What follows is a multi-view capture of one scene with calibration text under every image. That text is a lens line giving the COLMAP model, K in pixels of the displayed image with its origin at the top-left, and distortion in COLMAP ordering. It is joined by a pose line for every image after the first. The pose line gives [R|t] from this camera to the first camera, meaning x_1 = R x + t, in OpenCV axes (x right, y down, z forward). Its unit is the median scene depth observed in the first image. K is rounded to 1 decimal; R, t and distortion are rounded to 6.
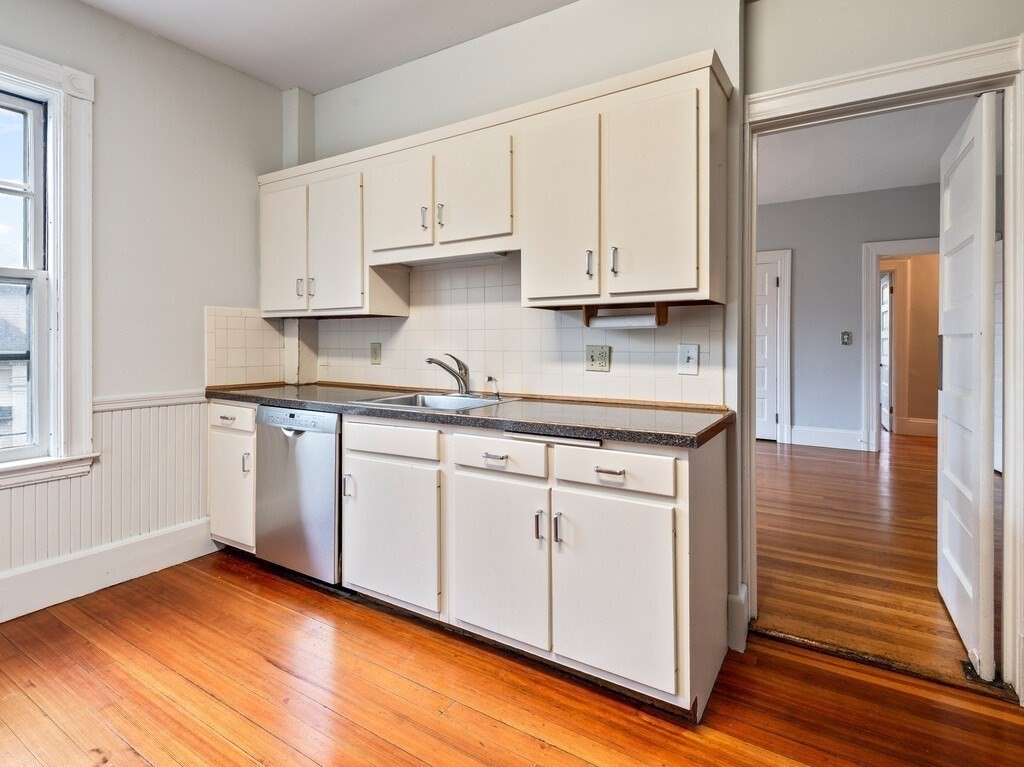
lens RADIAL K [[523.0, 0, 534.0], [0, 523.0, 343.7], [0, 0, 1]] dist [0.018621, -0.009065]
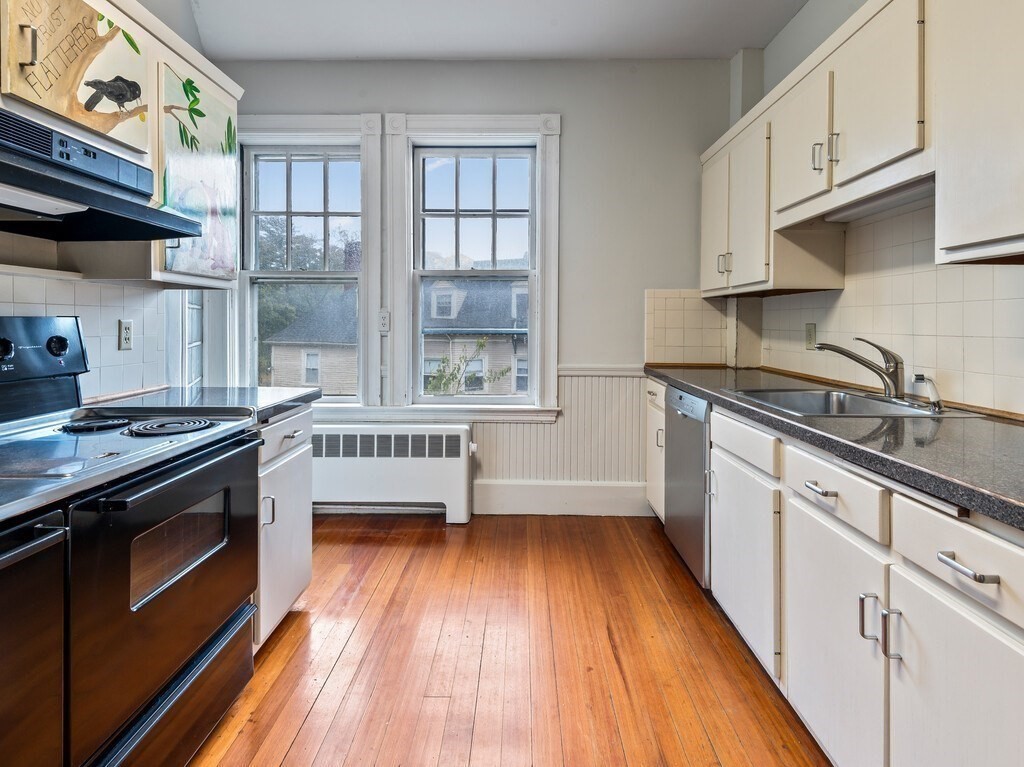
lens RADIAL K [[523.0, 0, 448.5], [0, 523.0, 324.9], [0, 0, 1]] dist [0.018621, -0.009065]
pose [[0.508186, 0.006677, -0.861222, 0.143040], [-0.006528, 0.999971, 0.003901, 0.001587], [0.861223, 0.003639, 0.508214, 0.125579]]
